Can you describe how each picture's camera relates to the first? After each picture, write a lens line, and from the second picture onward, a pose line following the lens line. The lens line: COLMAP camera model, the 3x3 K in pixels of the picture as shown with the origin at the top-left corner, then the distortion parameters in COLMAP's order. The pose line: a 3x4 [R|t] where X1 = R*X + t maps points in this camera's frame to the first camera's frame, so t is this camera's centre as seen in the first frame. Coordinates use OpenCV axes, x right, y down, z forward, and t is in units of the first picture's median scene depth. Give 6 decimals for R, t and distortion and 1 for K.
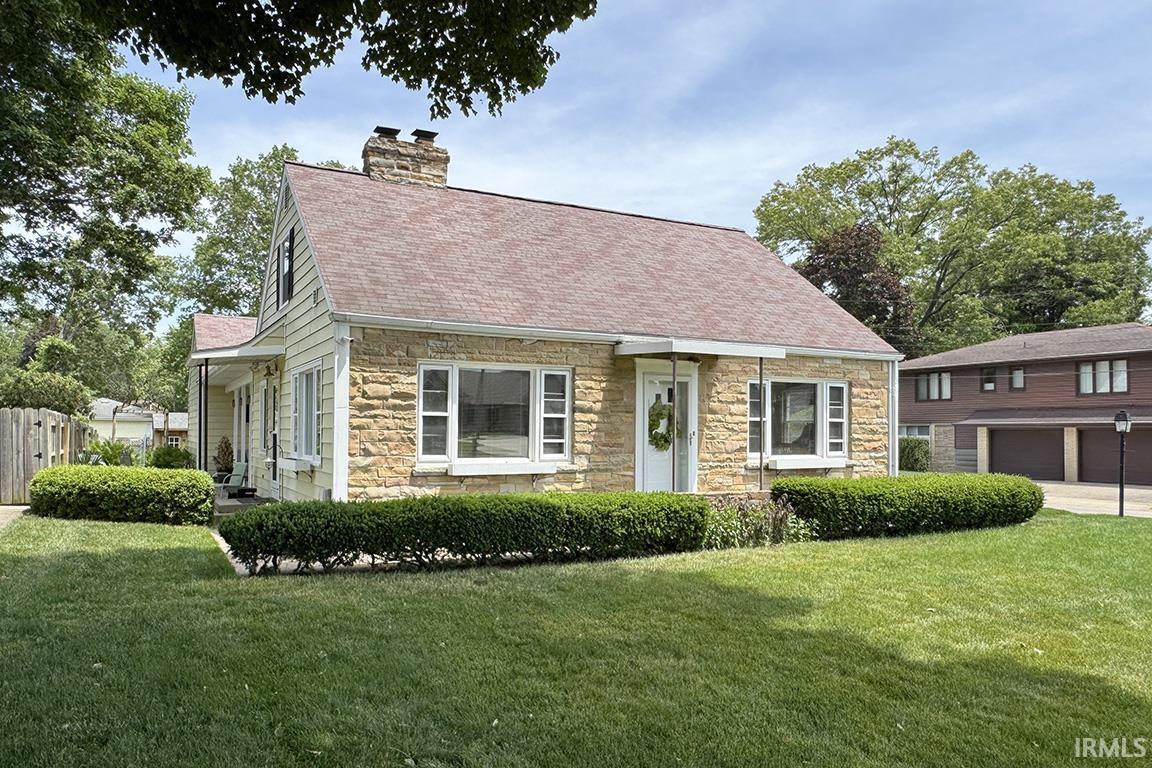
lens RADIAL K [[738.8, 0, 576.0], [0, 738.8, 384.0], [0, 0, 1]] dist [-0.004650, -0.001012]
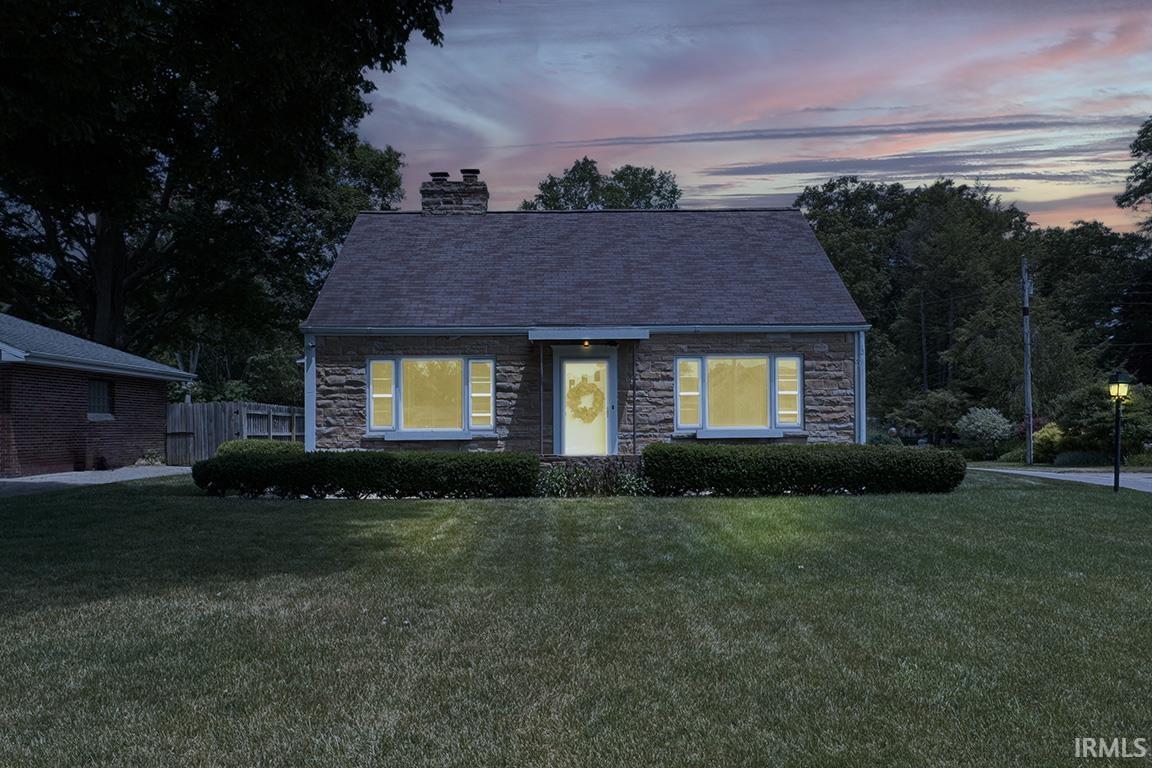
lens RADIAL K [[751.5, 0, 577.7], [0, 751.5, 375.1], [0, 0, 1]] dist [-0.003370, -0.001747]
pose [[0.910832, -0.040707, -0.410766, 0.589436], [0.040777, 0.999131, -0.008595, 0.024376], [0.410759, -0.008921, 0.911700, -0.093742]]
